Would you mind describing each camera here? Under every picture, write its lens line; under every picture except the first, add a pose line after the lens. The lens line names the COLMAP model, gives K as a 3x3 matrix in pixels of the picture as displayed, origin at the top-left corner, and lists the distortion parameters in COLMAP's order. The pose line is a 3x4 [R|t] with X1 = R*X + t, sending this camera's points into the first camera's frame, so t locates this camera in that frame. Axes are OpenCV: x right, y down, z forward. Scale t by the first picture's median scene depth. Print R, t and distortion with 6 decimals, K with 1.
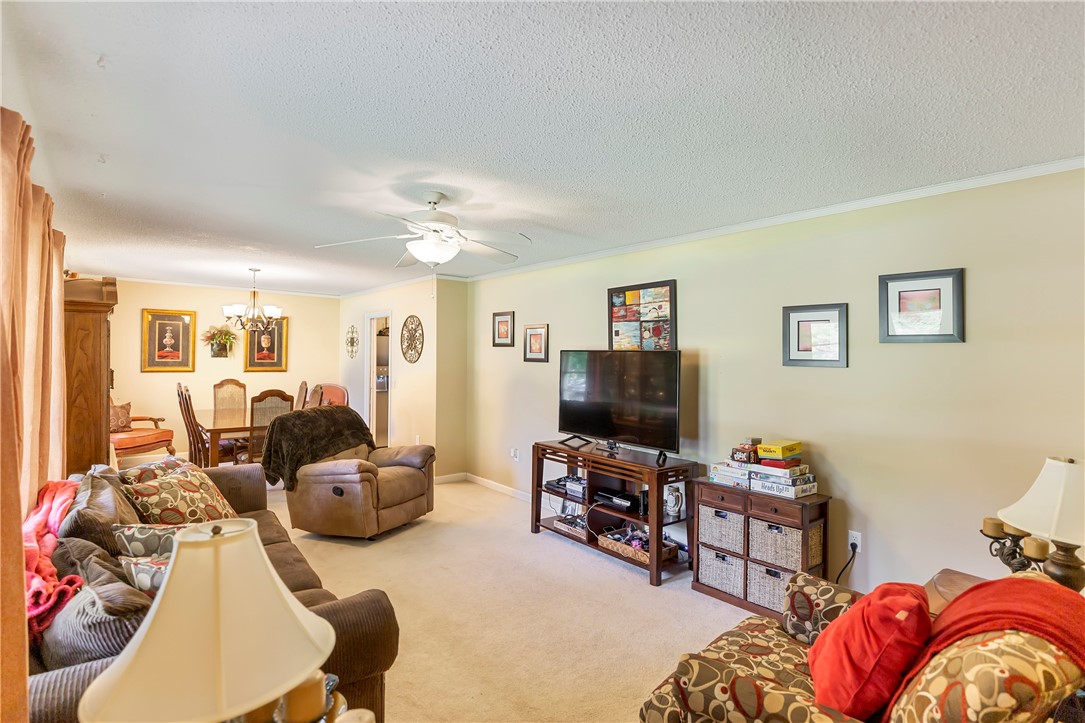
lens RADIAL K [[580.7, 0, 541.9], [0, 580.7, 360.7], [0, 0, 1]] dist [0.000160, 0.000001]
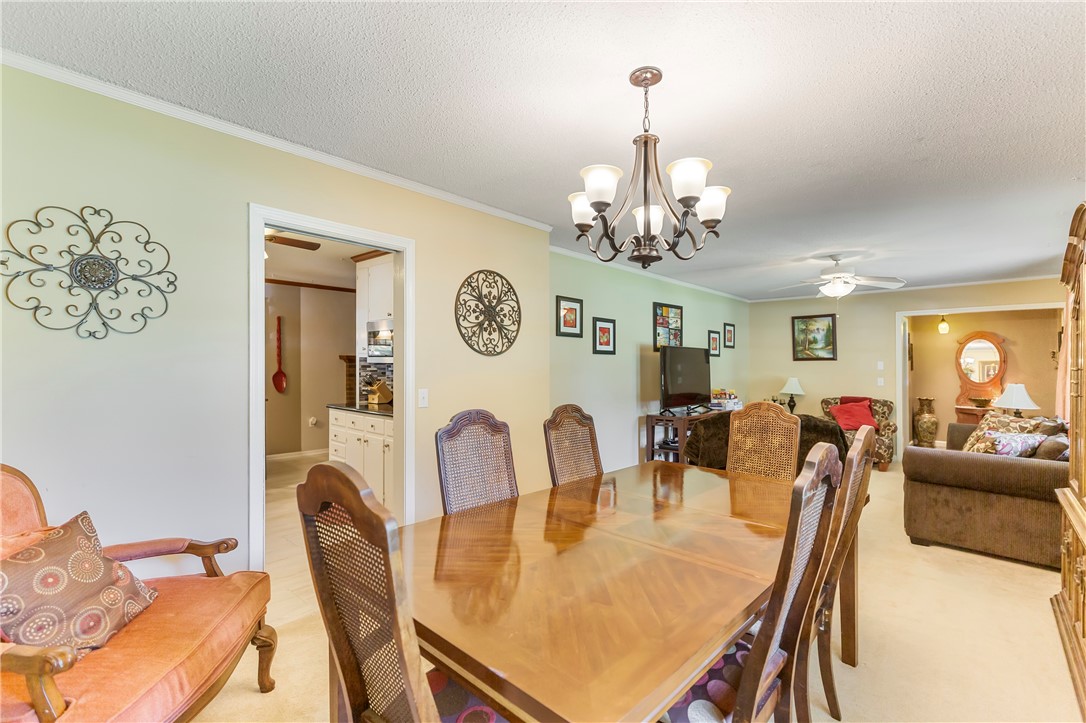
lens RADIAL K [[495.0, 0, 542.9], [0, 495.0, 358.4], [0, 0, 1]] dist [0.000287, -0.000065]
pose [[-0.181693, -0.012126, 0.983280, -1.025318], [-0.008650, 0.999905, 0.010733, 0.001306], [-0.983317, -0.006555, -0.181781, 1.505649]]
